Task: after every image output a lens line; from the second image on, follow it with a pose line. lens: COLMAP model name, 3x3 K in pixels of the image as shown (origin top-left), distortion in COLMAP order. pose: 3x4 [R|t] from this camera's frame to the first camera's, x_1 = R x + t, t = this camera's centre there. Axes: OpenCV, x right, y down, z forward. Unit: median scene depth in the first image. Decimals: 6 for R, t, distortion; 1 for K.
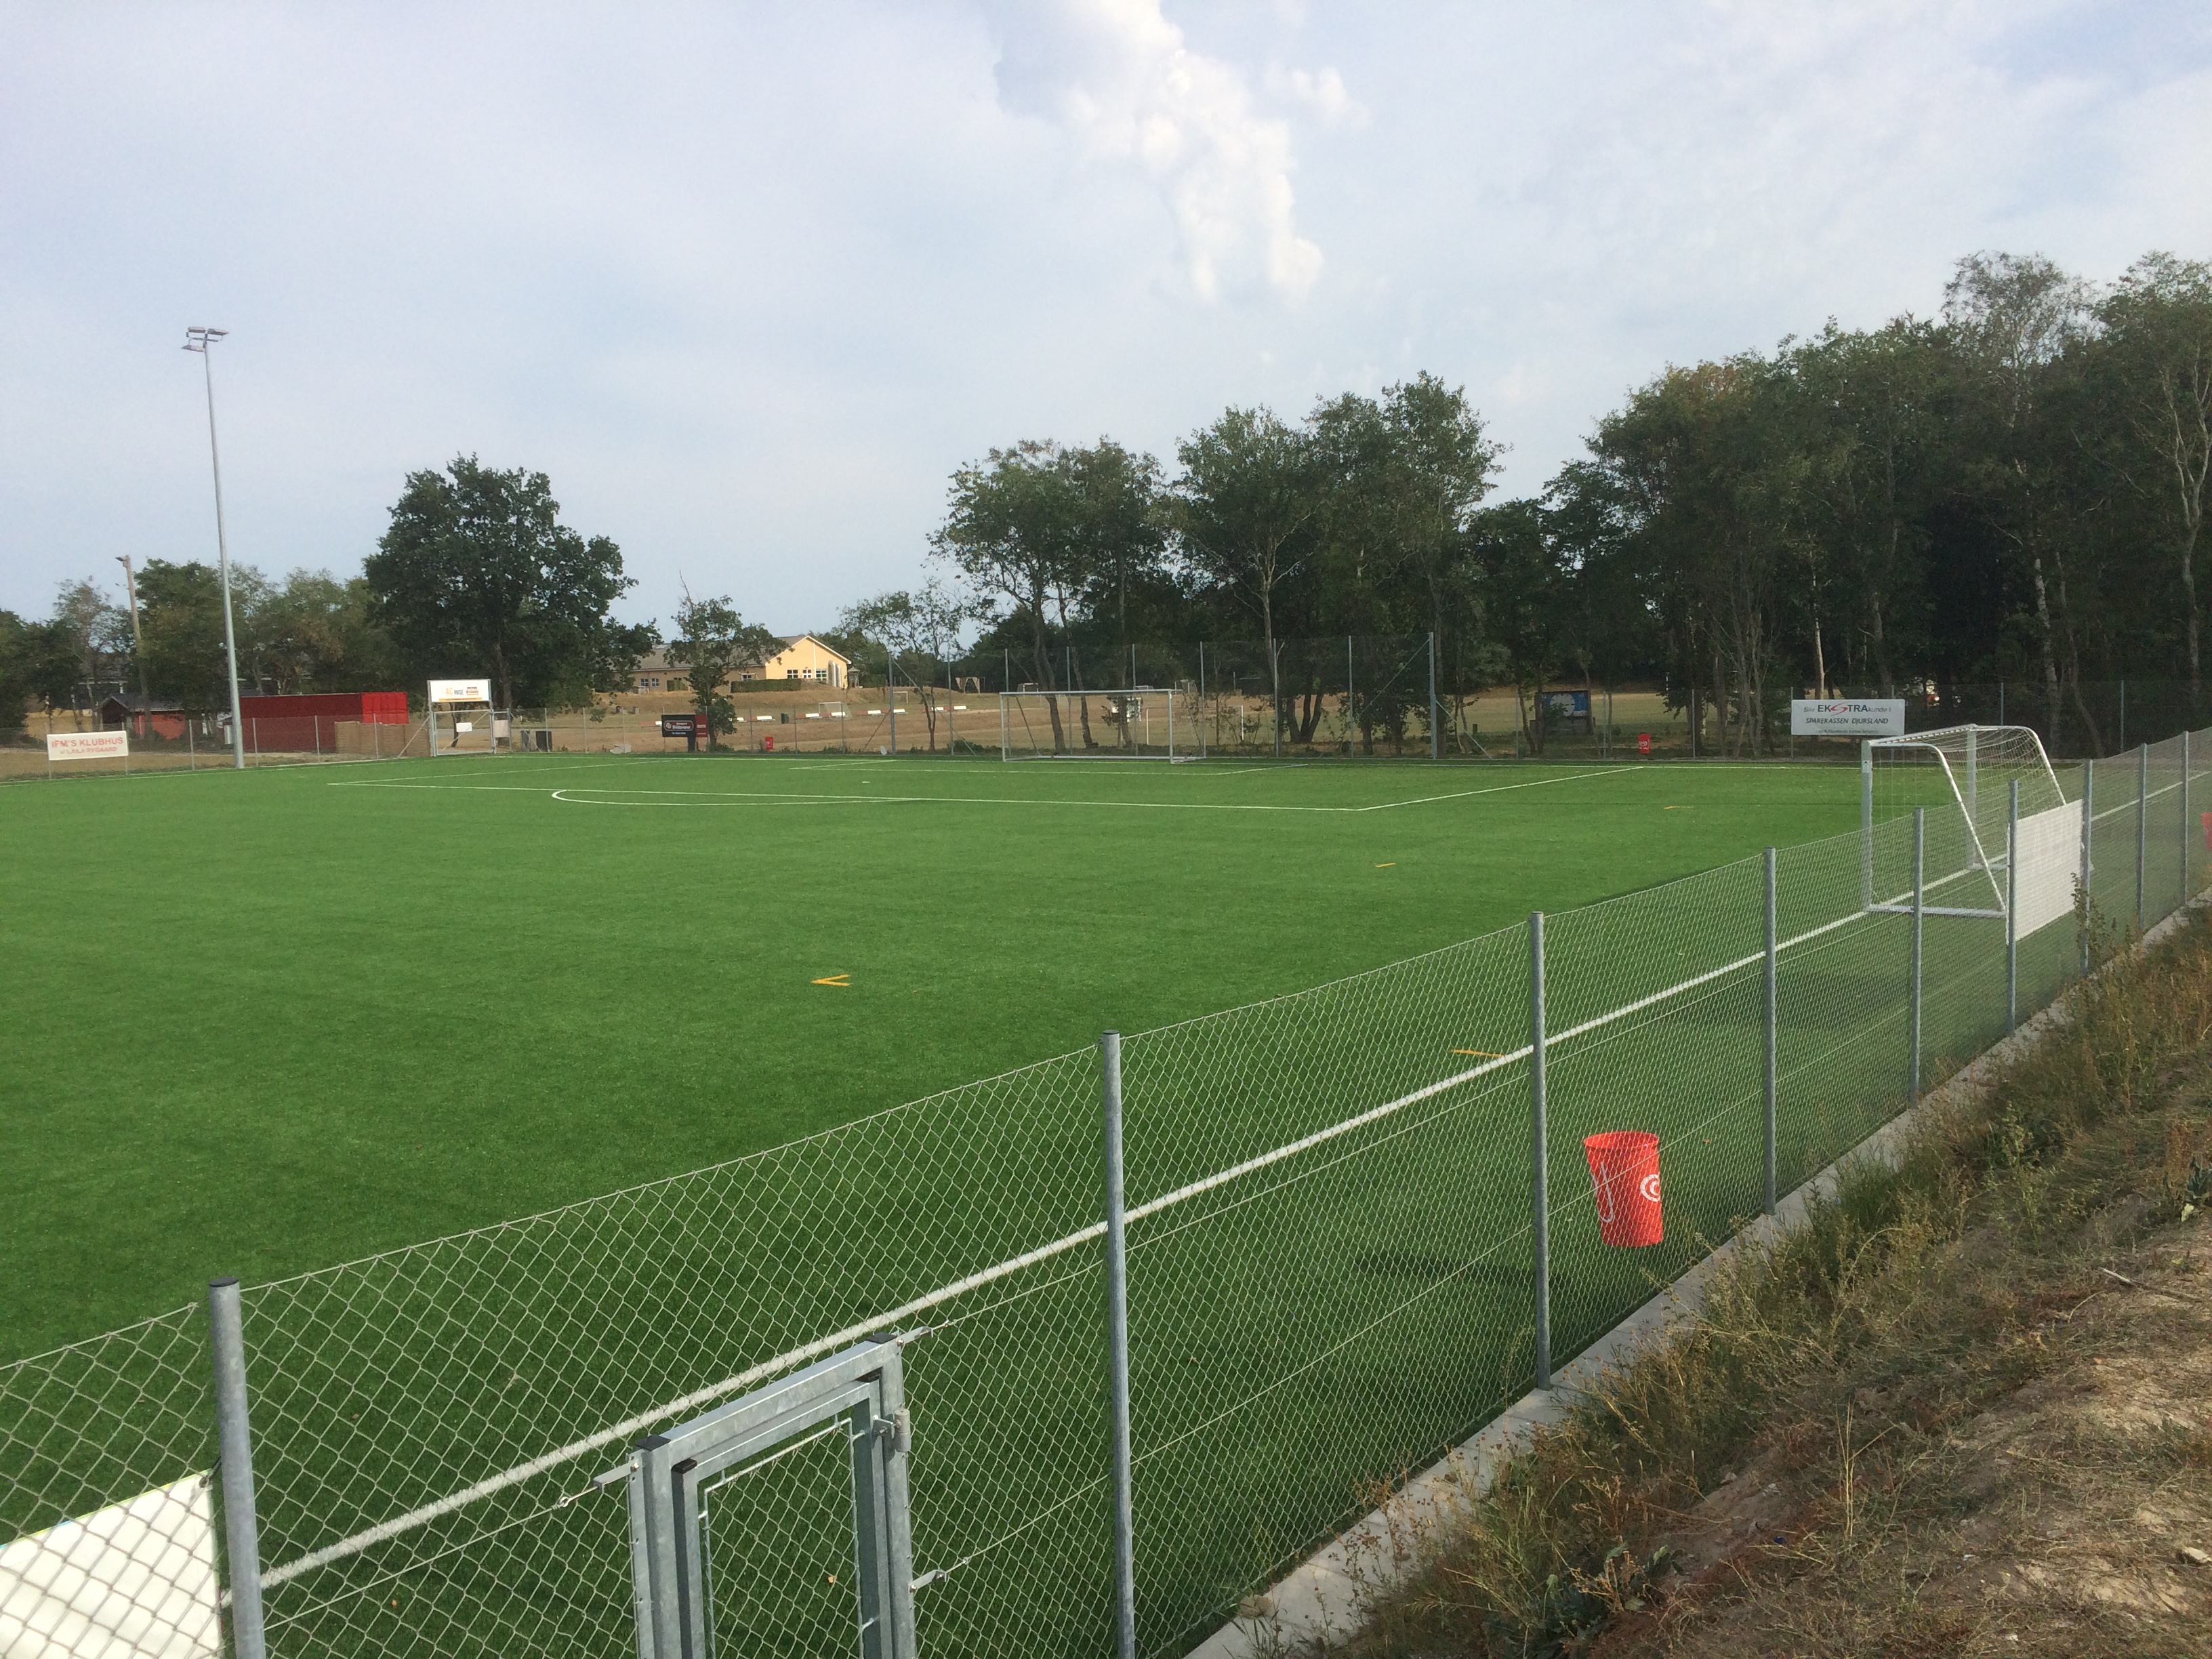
lens RADIAL K [[1902.5, 0, 1105.9], [0, 1902.5, 826.8], [0, 0, 1]] dist [0.071537, -0.055173]
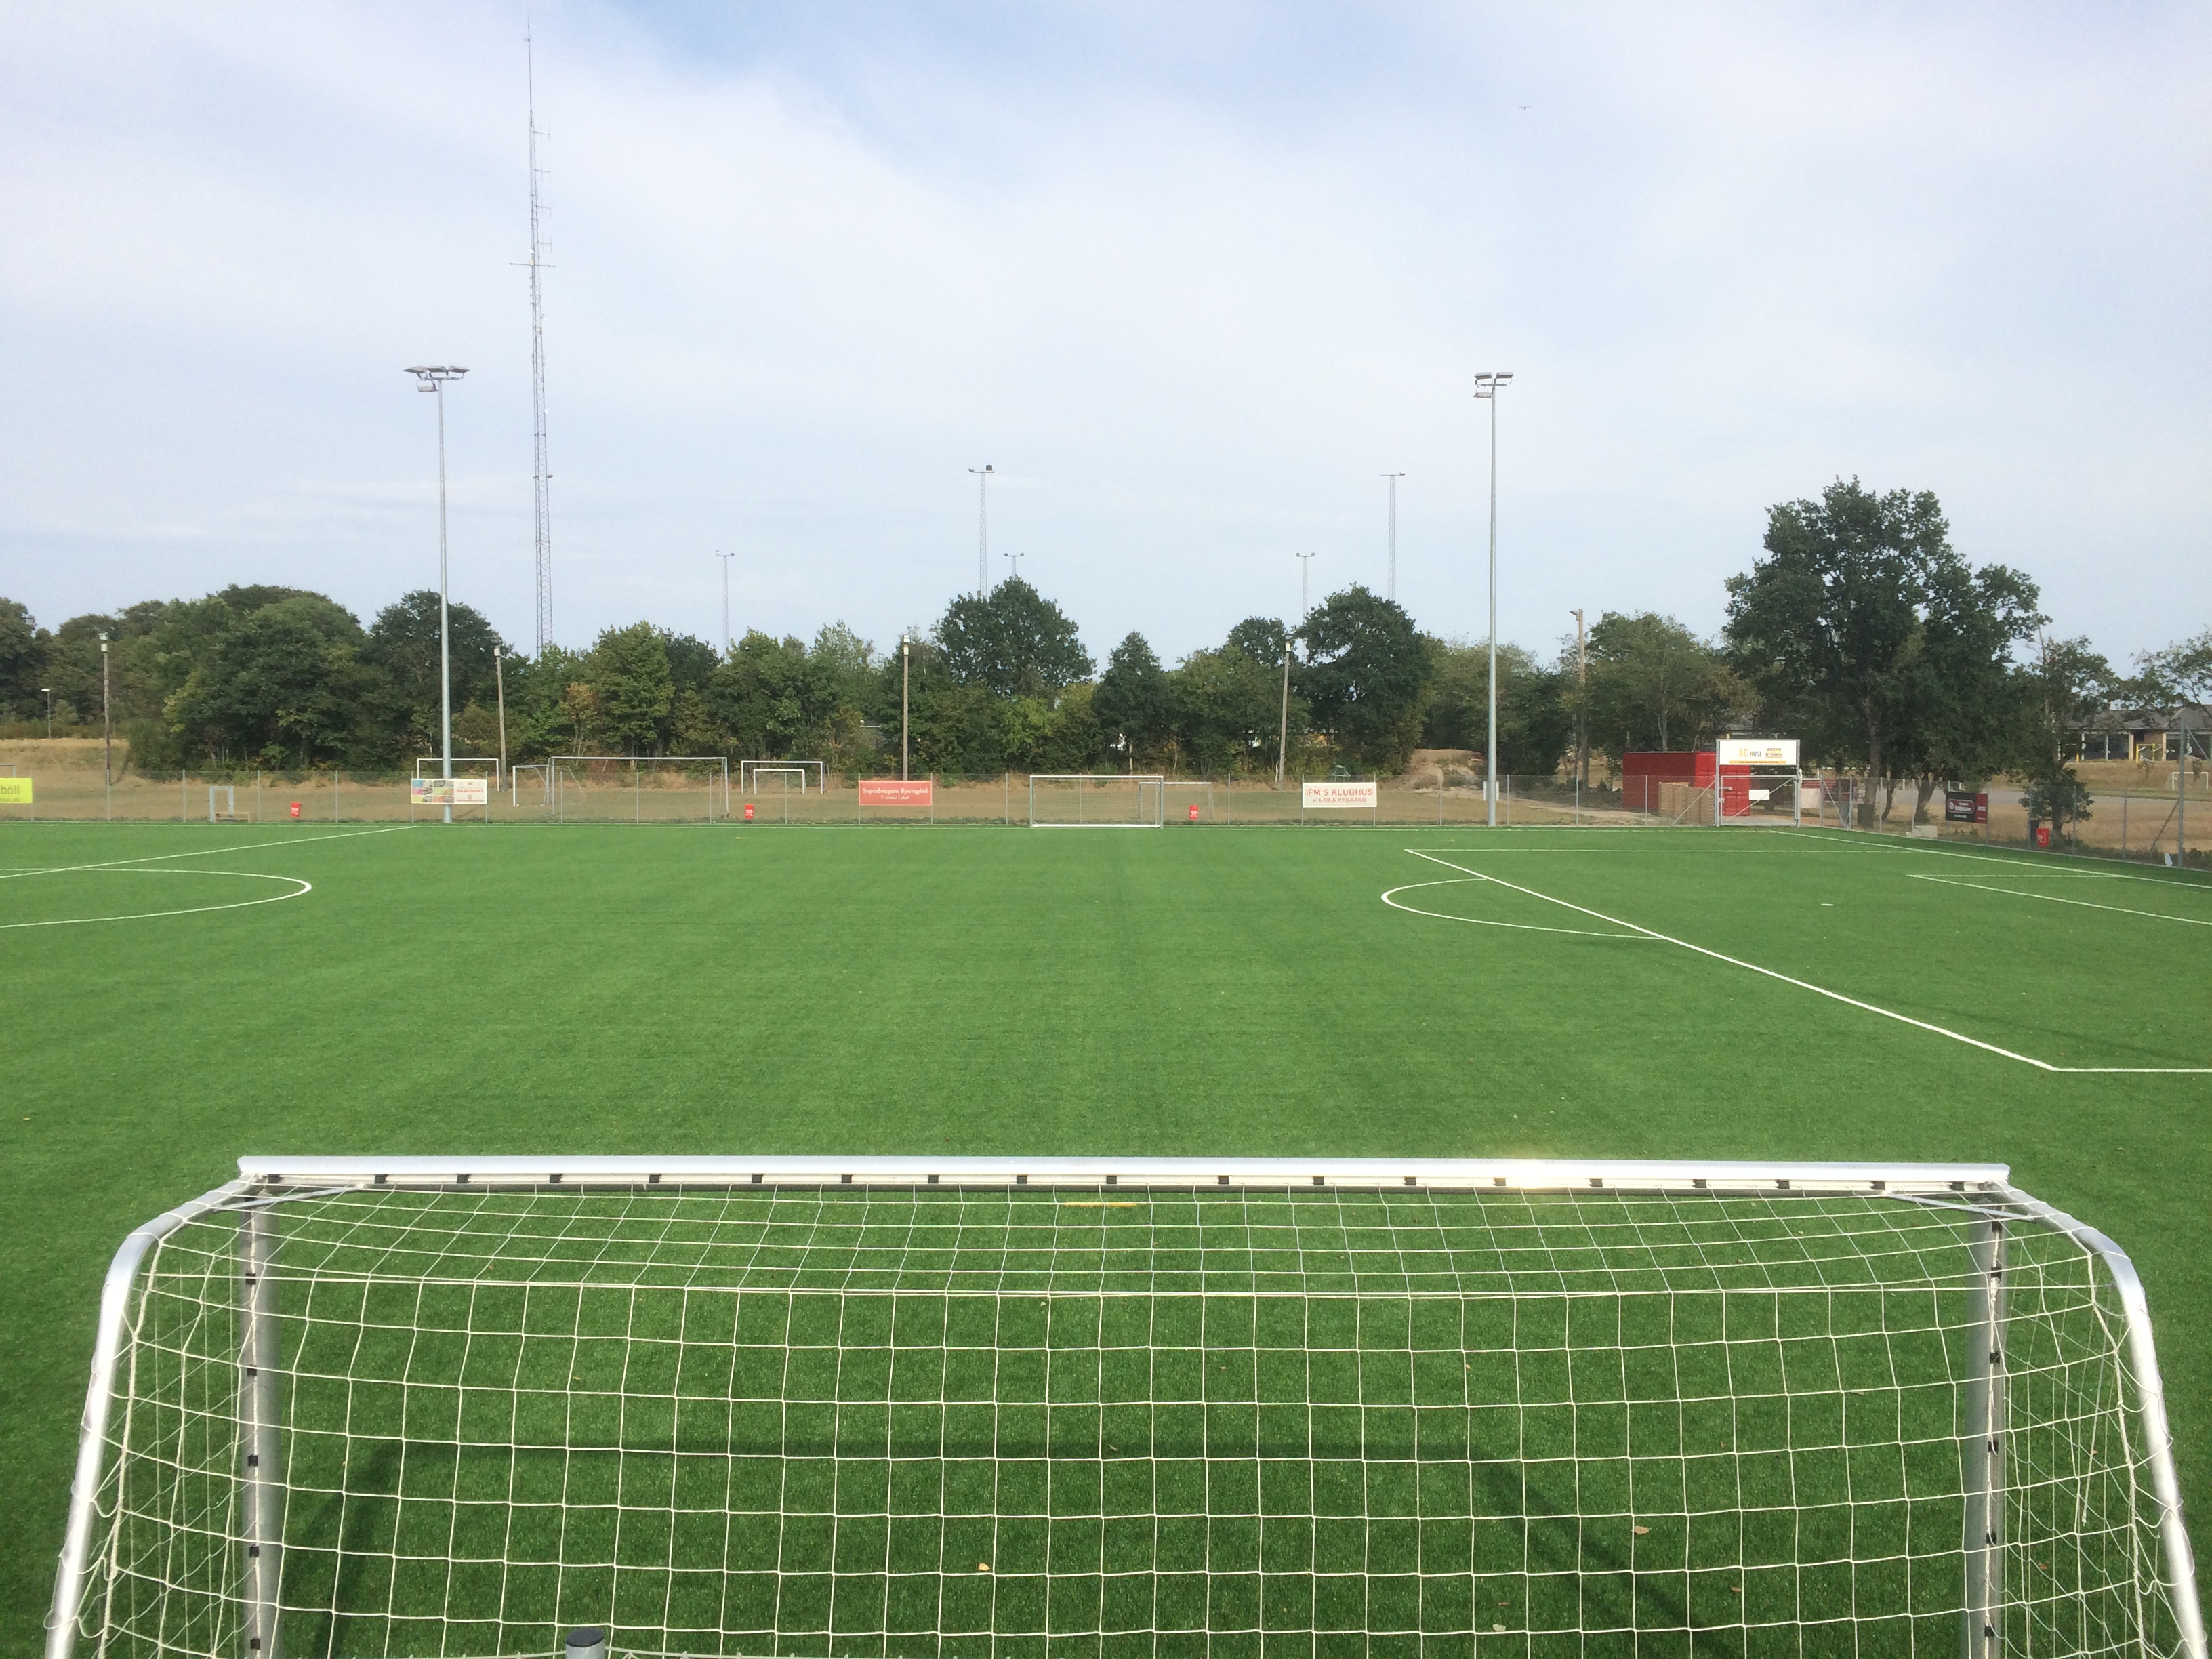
lens RADIAL K [[1902.5, 0, 1107.4], [0, 1902.5, 828.1], [0, 0, 1]] dist [0.071537, -0.055173]
pose [[0.594145, 0.064505, -0.801767, 0.182040], [-0.085083, 0.996227, 0.017099, -0.026578], [0.799845, 0.058057, 0.597391, 0.251240]]
